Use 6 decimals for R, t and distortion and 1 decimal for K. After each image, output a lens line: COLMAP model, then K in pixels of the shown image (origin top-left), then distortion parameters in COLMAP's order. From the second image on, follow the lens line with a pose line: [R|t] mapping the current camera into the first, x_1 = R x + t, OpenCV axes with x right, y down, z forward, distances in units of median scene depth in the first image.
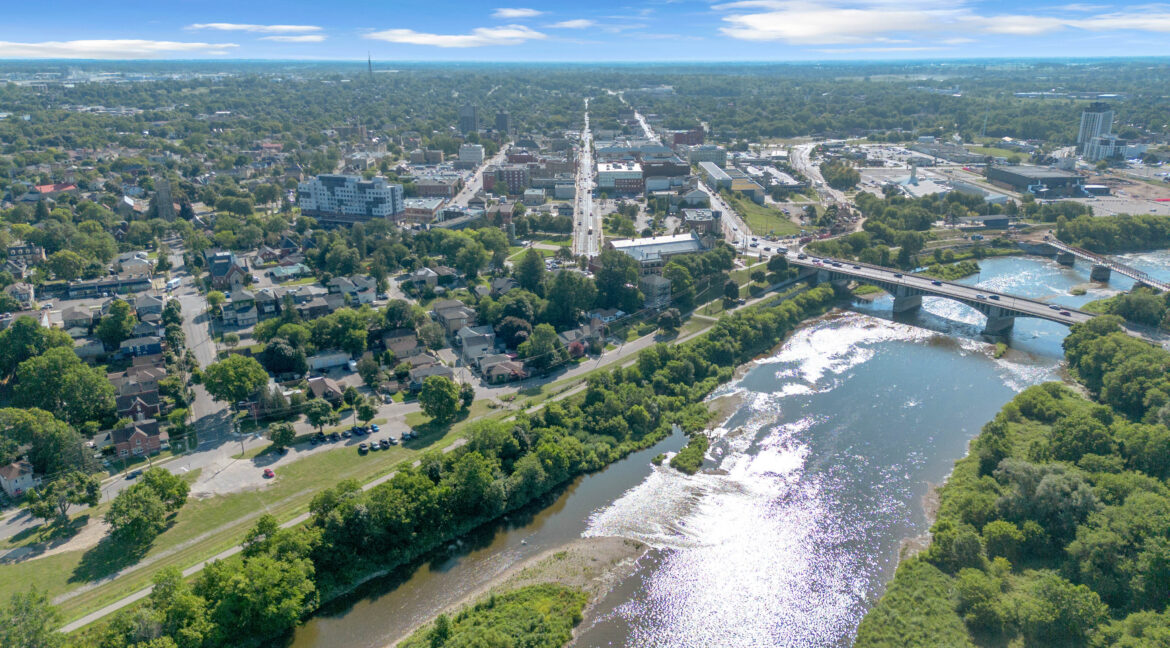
lens RADIAL K [[821.9, 0, 575.2], [0, 821.9, 317.5], [0, 0, 1]] dist [0.077785, -0.079818]
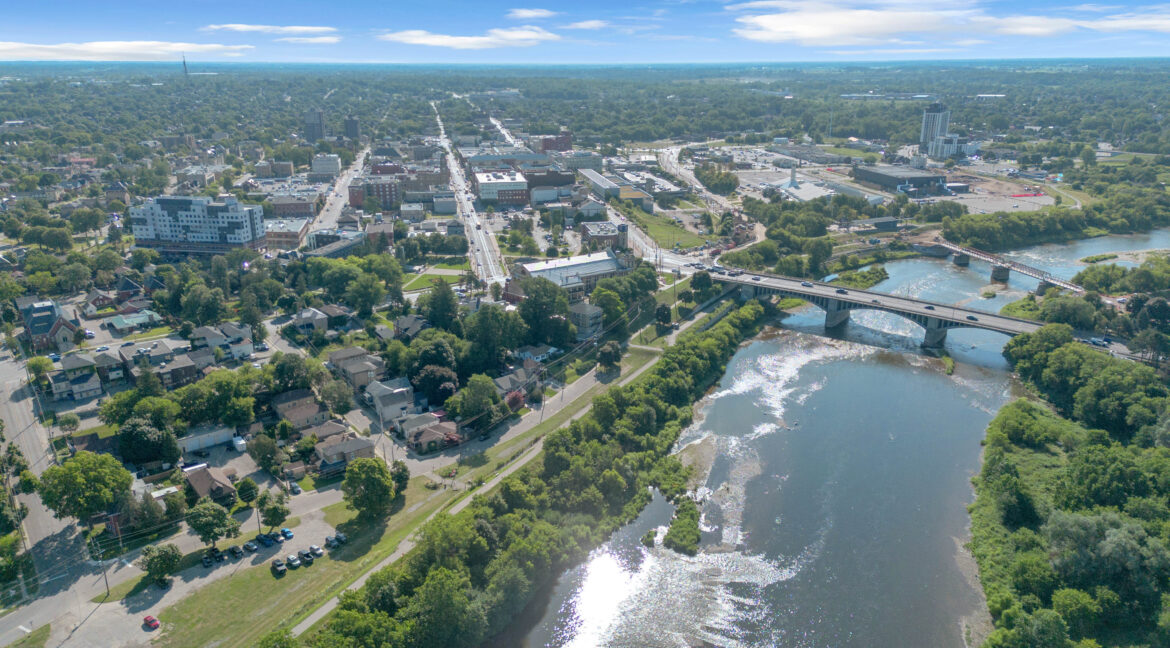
lens RADIAL K [[821.9, 0, 575.2], [0, 821.9, 317.5], [0, 0, 1]] dist [0.077785, -0.079818]
pose [[0.981357, -0.057540, 0.183379, -0.068309], [0.058096, 0.998308, 0.002341, -0.034753], [-0.183203, 0.008356, 0.983040, 0.114269]]
